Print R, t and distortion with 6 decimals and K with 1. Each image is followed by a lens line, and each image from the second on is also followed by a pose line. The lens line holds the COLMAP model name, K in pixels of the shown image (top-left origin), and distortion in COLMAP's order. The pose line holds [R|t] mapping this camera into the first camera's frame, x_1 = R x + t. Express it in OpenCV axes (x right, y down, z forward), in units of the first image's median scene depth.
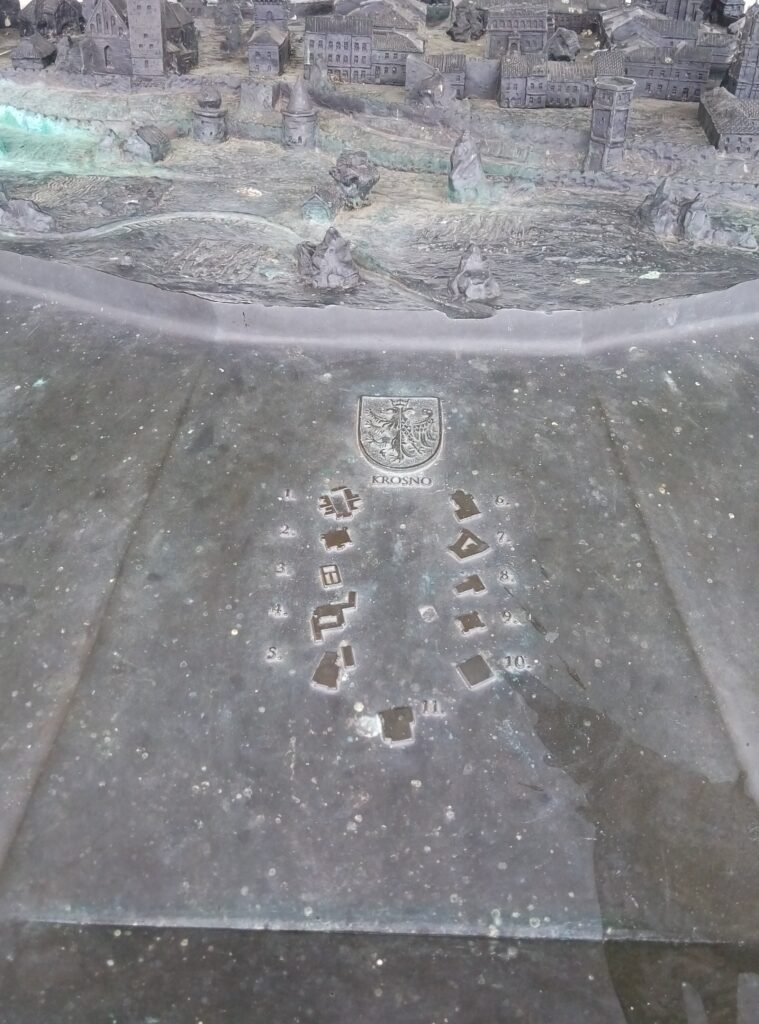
lens RADIAL K [[1039.3, 0, 379.5], [0, 1039.3, 512.0], [0, 0, 1]] dist [0.071478, -0.103895]
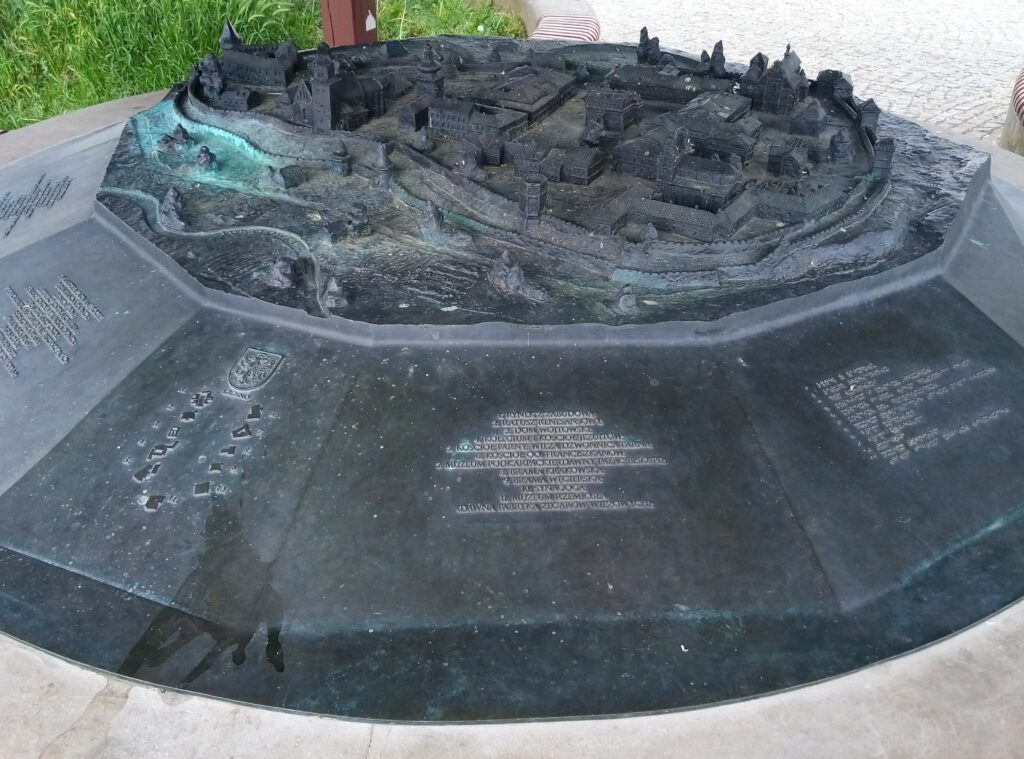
lens RADIAL K [[1039.3, 0, 512.0], [0, 1039.3, 379.5], [0, 0, 1]] dist [0.071478, -0.103895]
pose [[0.920142, 0.186952, -0.344075, 1.290514], [-0.200999, 0.979577, -0.005271, -0.167251], [0.336062, 0.074009, 0.938928, -0.736007]]
